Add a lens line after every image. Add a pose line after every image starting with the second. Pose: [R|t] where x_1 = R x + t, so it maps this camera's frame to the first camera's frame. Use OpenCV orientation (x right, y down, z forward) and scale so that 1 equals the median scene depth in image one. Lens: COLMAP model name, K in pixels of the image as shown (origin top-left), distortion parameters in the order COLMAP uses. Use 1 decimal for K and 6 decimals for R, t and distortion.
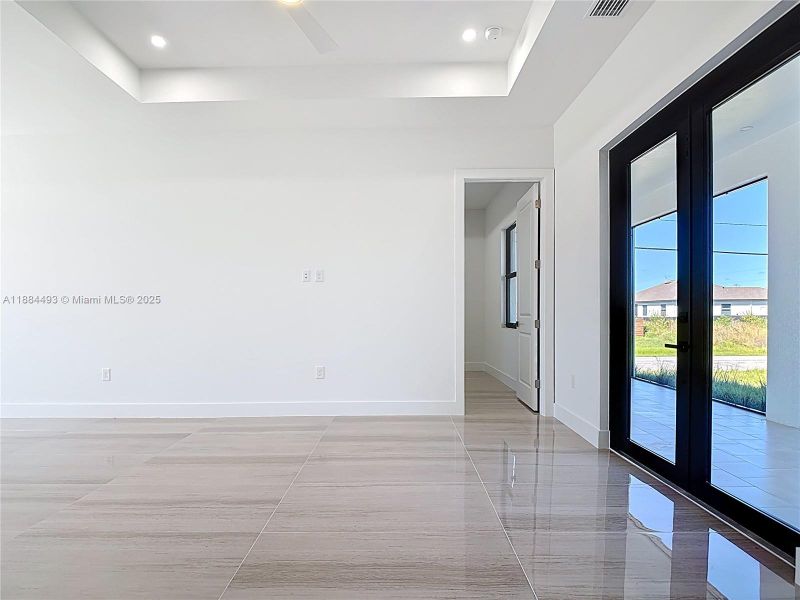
lens RADIAL K [[440.2, 0, 398.5], [0, 440.2, 315.8], [0, 0, 1]] dist [-0.001841, -0.000847]
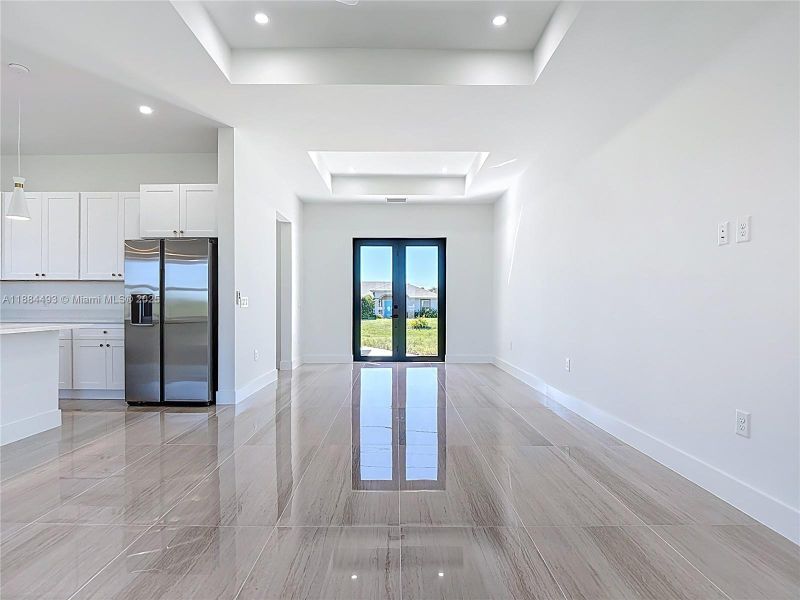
lens RADIAL K [[420.1, 0, 401.0], [0, 420.1, 305.1], [0, 0, 1]] dist [-0.010369, -0.008321]
pose [[0.020136, 0.011718, -0.999729, 0.339848], [-0.009094, 0.999892, 0.011536, -0.008859], [0.999756, 0.008859, 0.020240, 0.693114]]
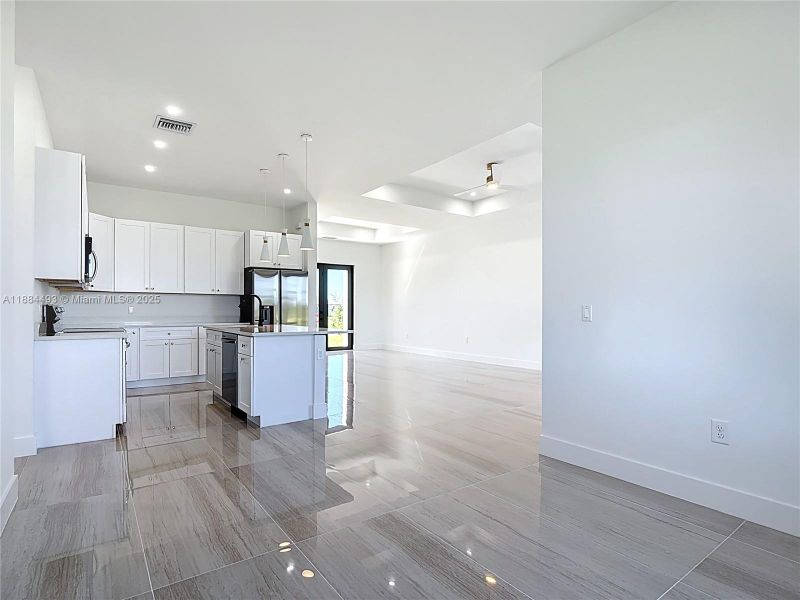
lens RADIAL K [[420.1, 0, 397.3], [0, 420.1, 307.9], [0, 0, 1]] dist [-0.010369, -0.008321]
pose [[0.597154, 0.010759, -0.802054, 0.901175], [-0.015687, 0.999875, 0.001733, -0.018549], [0.801973, 0.011547, 0.597249, -0.574344]]
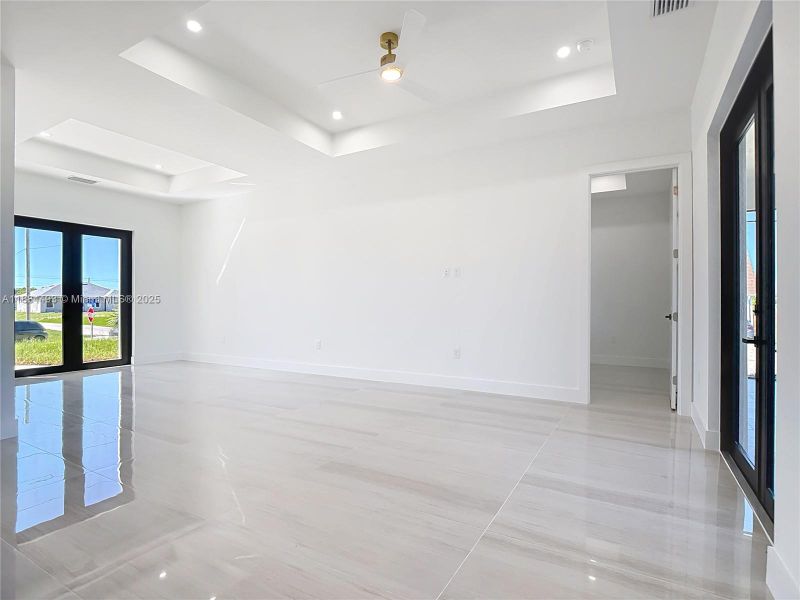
lens RADIAL K [[420.1, 0, 396.5], [0, 420.1, 304.3], [0, 0, 1]] dist [-0.010369, -0.008321]
pose [[0.871504, 0.012209, -0.490237, 0.284064], [-0.015401, 0.999878, -0.002477, 0.002023], [0.490147, 0.009709, 0.871586, -0.097249]]
